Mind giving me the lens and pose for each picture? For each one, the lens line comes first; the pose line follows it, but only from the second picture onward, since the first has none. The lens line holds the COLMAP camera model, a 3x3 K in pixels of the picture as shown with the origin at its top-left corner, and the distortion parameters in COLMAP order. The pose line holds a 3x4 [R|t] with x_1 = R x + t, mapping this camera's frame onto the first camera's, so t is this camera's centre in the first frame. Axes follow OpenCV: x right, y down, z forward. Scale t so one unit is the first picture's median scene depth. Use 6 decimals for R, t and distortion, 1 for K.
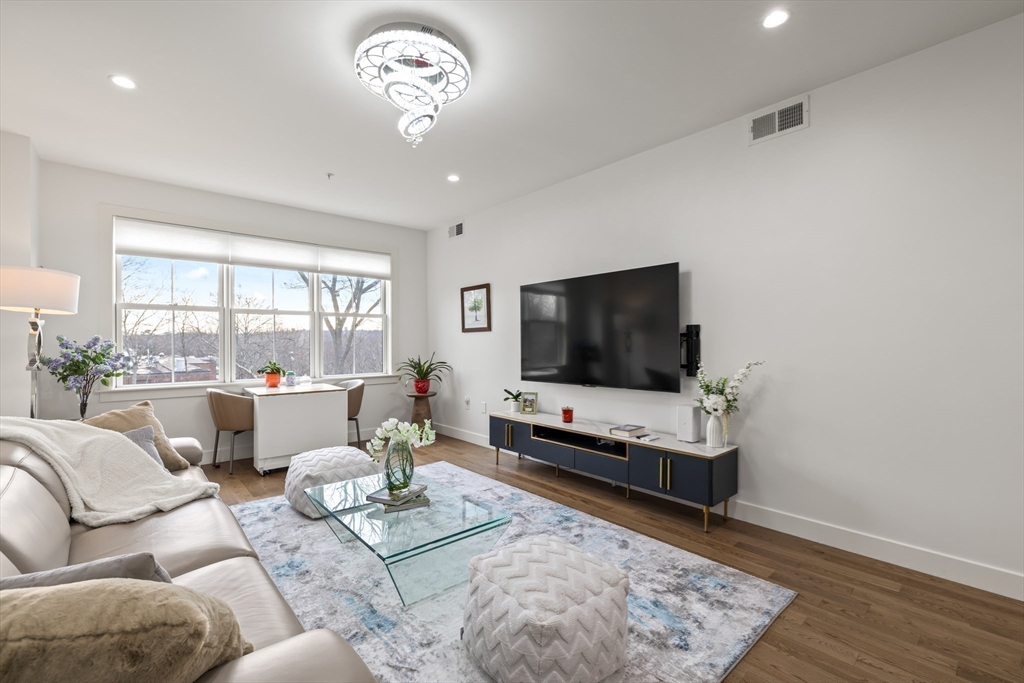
lens RADIAL K [[442.3, 0, 503.0], [0, 442.3, 339.4], [0, 0, 1]] dist [-0.003999, 0.001257]
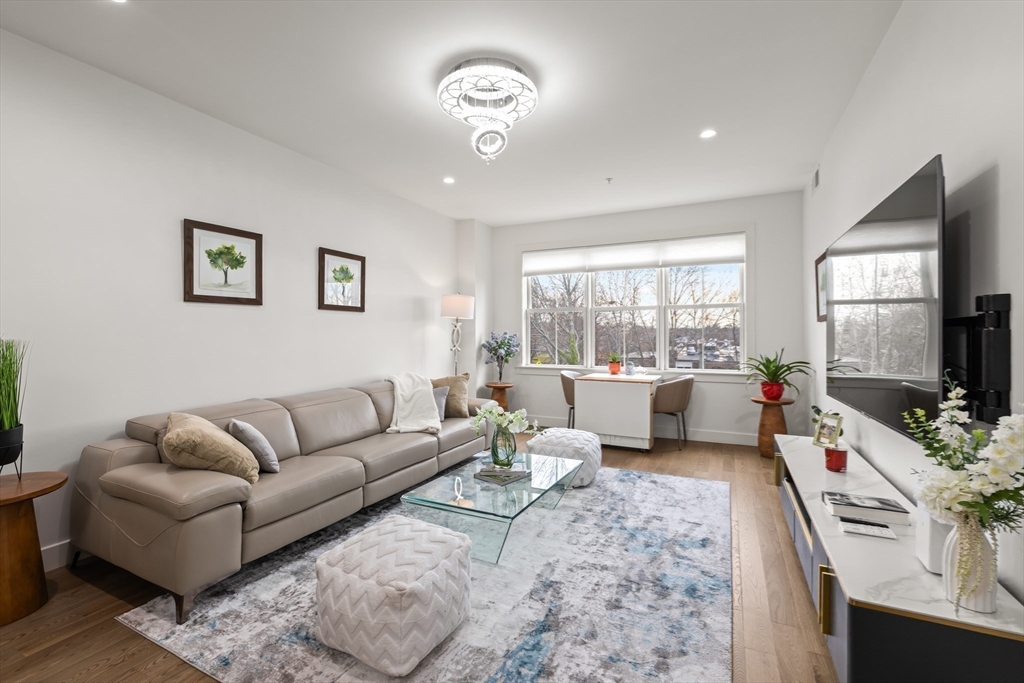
lens RADIAL K [[442.3, 0, 509.2], [0, 442.3, 338.5], [0, 0, 1]] dist [-0.003999, 0.001257]
pose [[0.387182, 0.009828, -0.921951, 0.514021], [0.005439, 0.999901, 0.012943, -0.001601], [0.921987, -0.010026, 0.387090, 0.360970]]
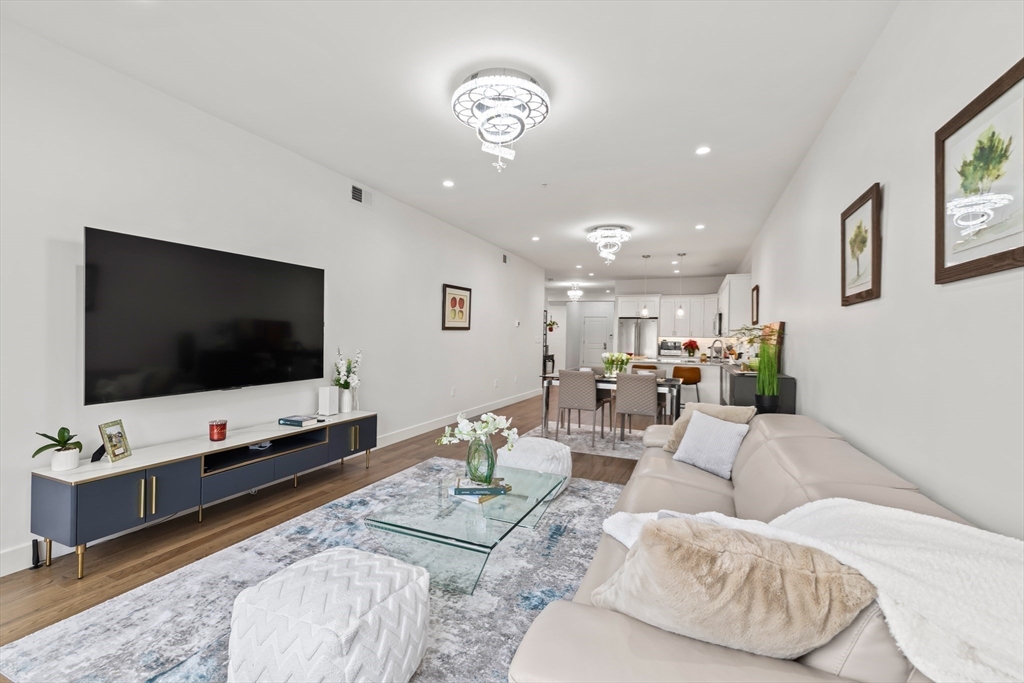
lens RADIAL K [[442.3, 0, 511.2], [0, 442.3, 338.7], [0, 0, 1]] dist [-0.003999, 0.001257]
pose [[-0.449692, -0.012388, 0.893098, -0.727047], [-0.024687, 0.999694, 0.001436, -0.000090], [-0.892842, -0.021402, -0.449861, 0.863726]]
